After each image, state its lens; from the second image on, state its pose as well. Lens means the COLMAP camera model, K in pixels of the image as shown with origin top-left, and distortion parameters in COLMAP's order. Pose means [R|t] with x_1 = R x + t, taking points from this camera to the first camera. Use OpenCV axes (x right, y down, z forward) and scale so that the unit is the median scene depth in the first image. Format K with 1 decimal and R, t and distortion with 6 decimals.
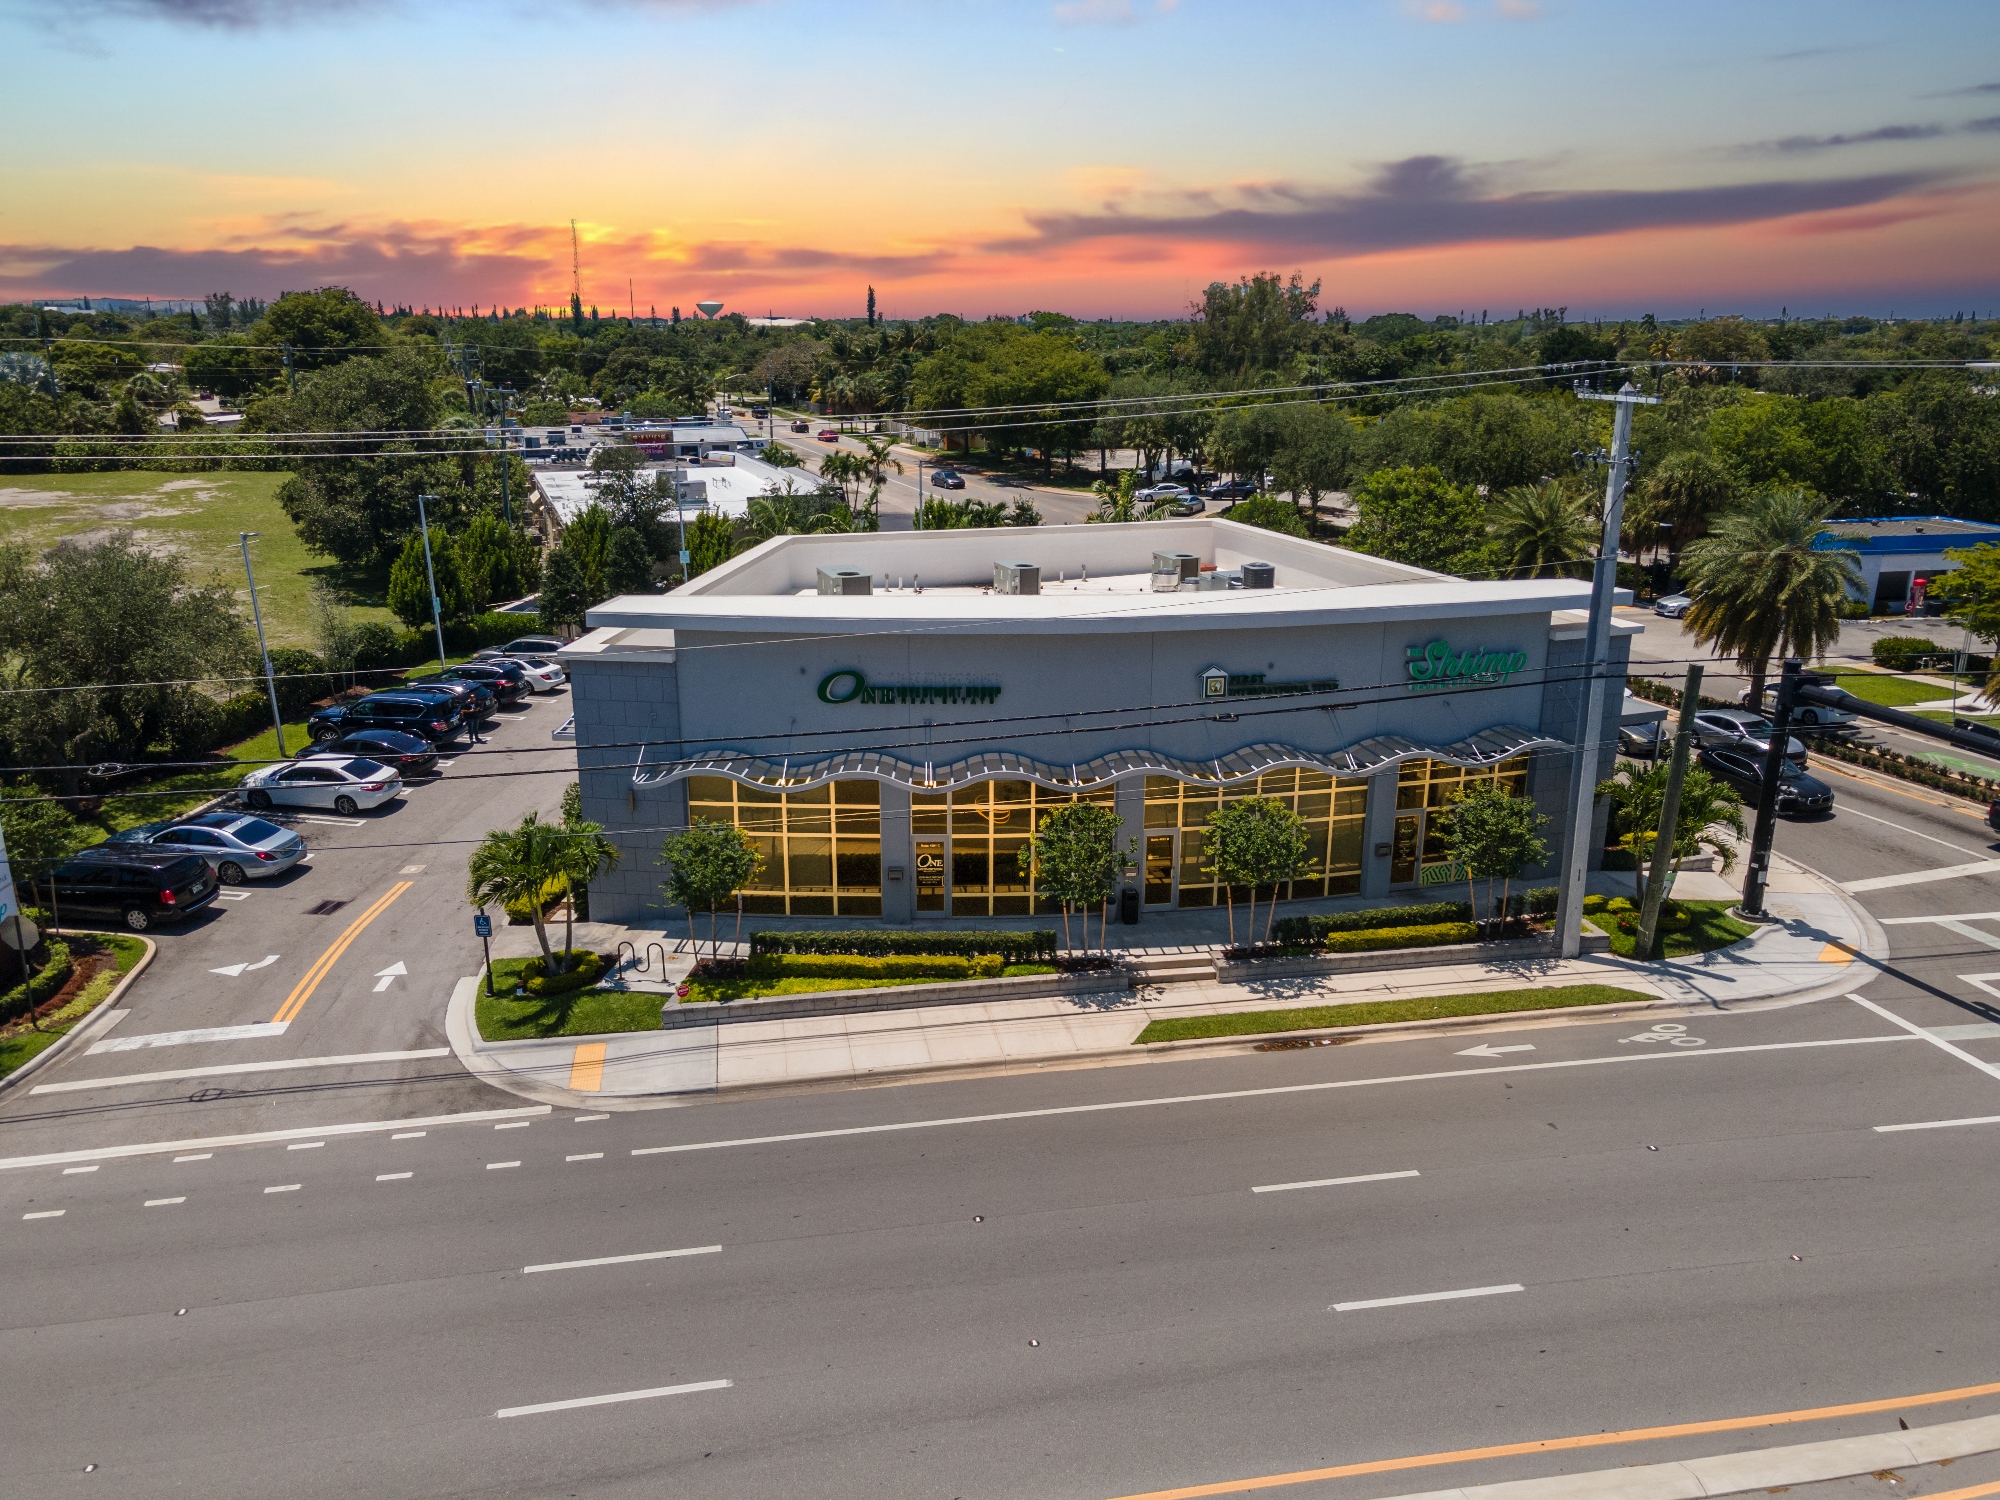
lens RADIAL K [[1467.2, 0, 996.3], [0, 1467.2, 745.1], [0, 0, 1]] dist [0.025109, 0.038128]
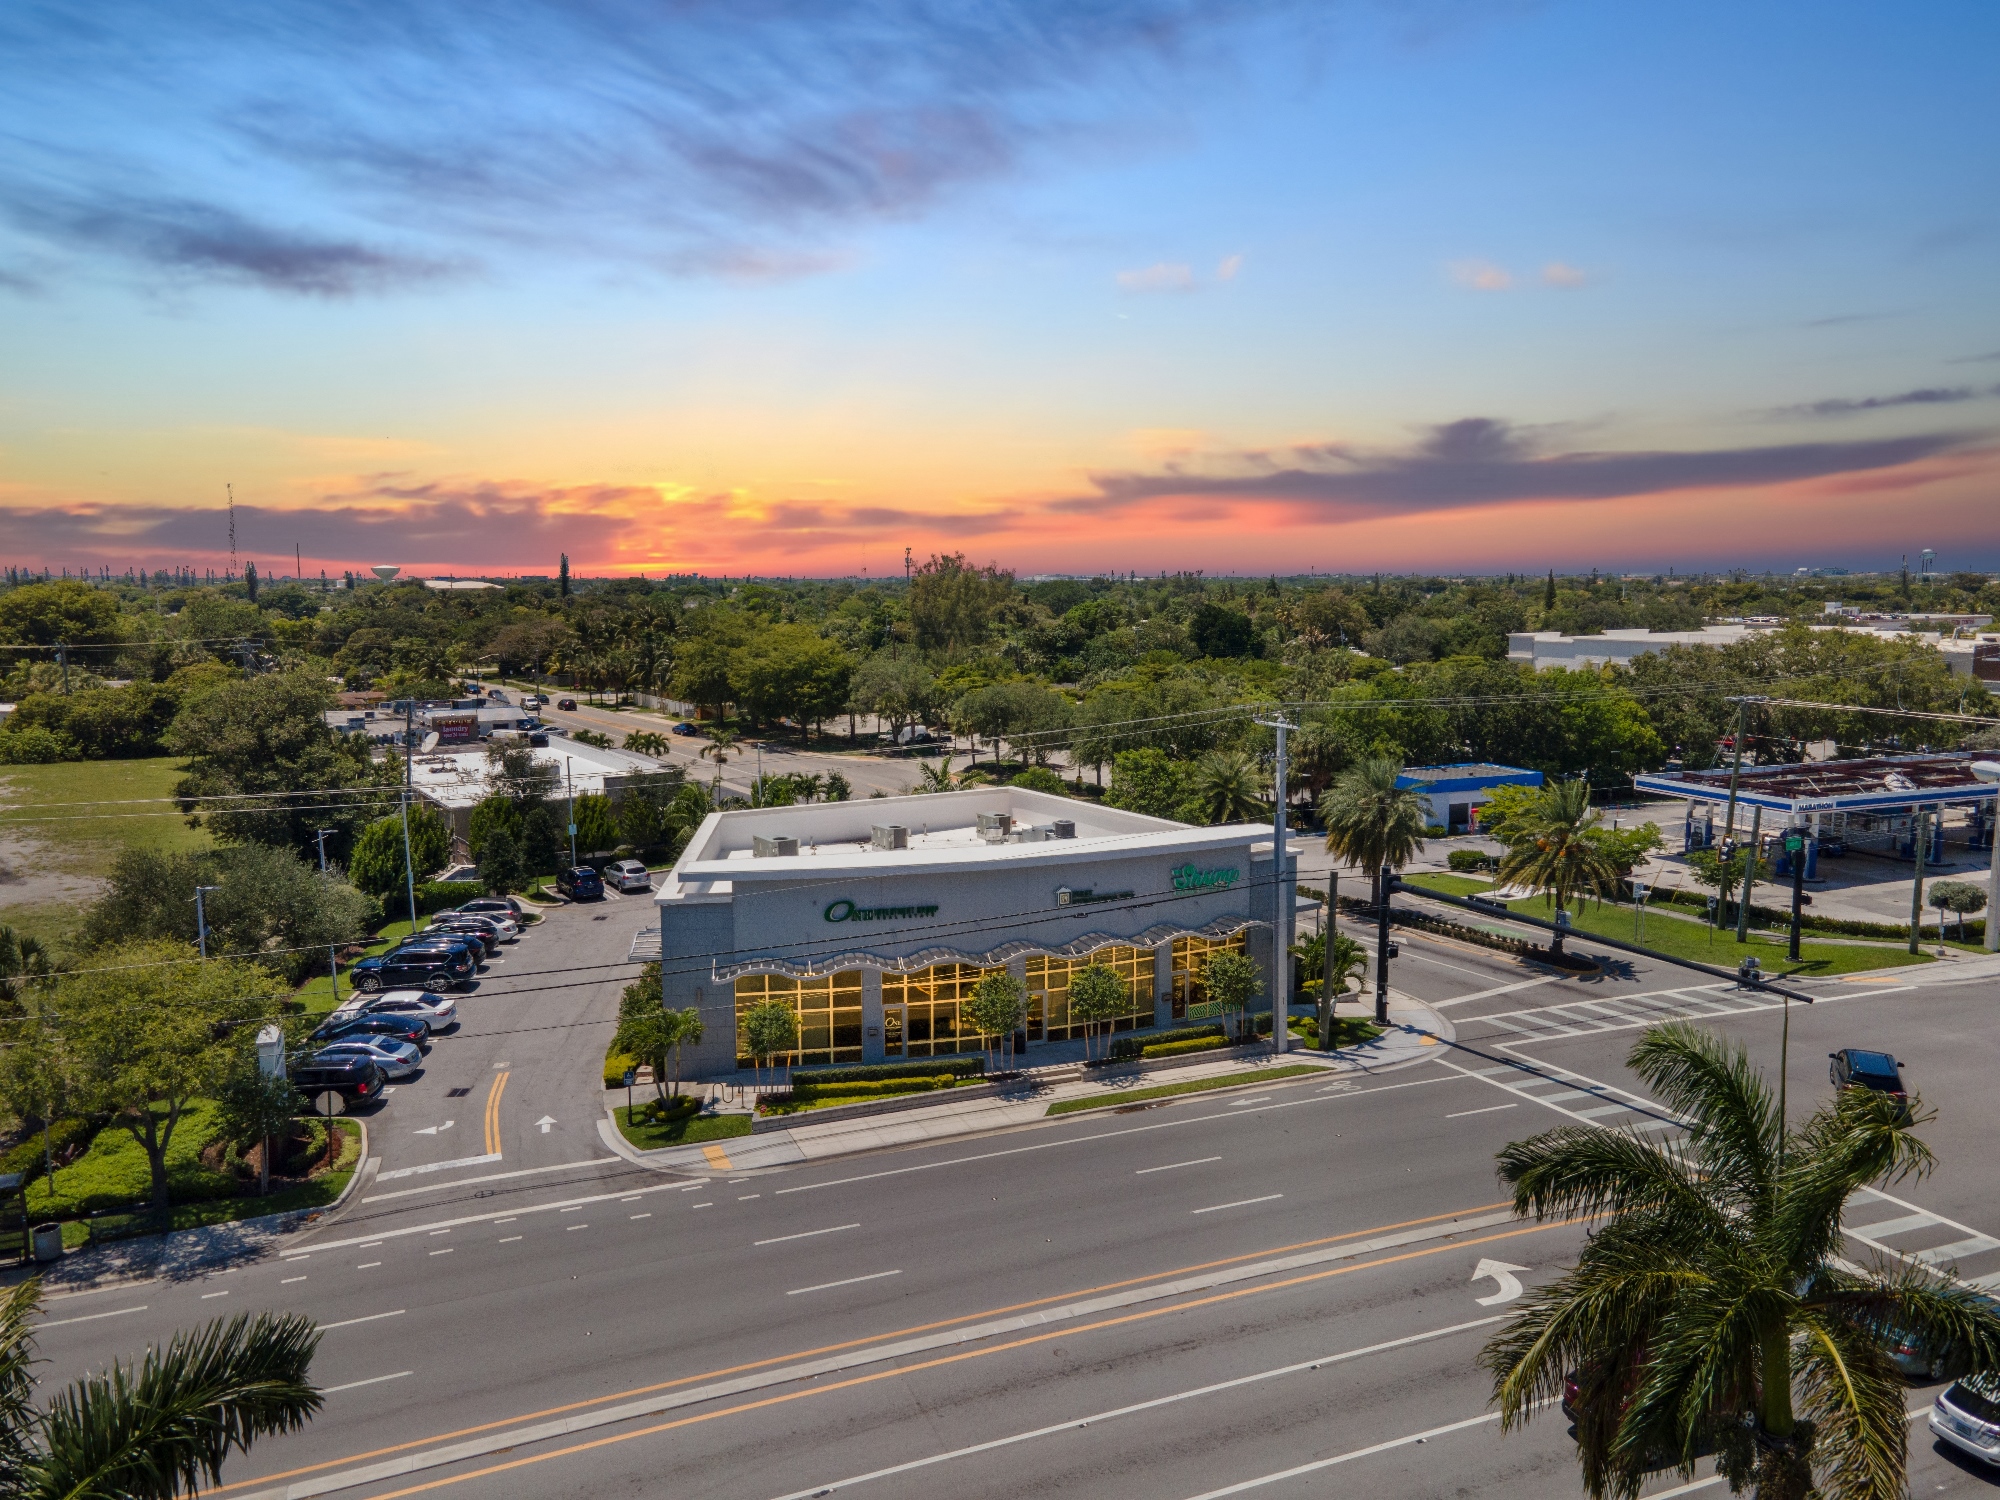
lens RADIAL K [[1467.2, 0, 996.3], [0, 1467.2, 745.1], [0, 0, 1]] dist [0.025109, 0.038128]
pose [[0.976322, -0.031816, 0.213969, -0.265410], [0.066712, 0.985198, -0.157904, 0.043509], [-0.205778, 0.168440, 0.963994, -0.578165]]
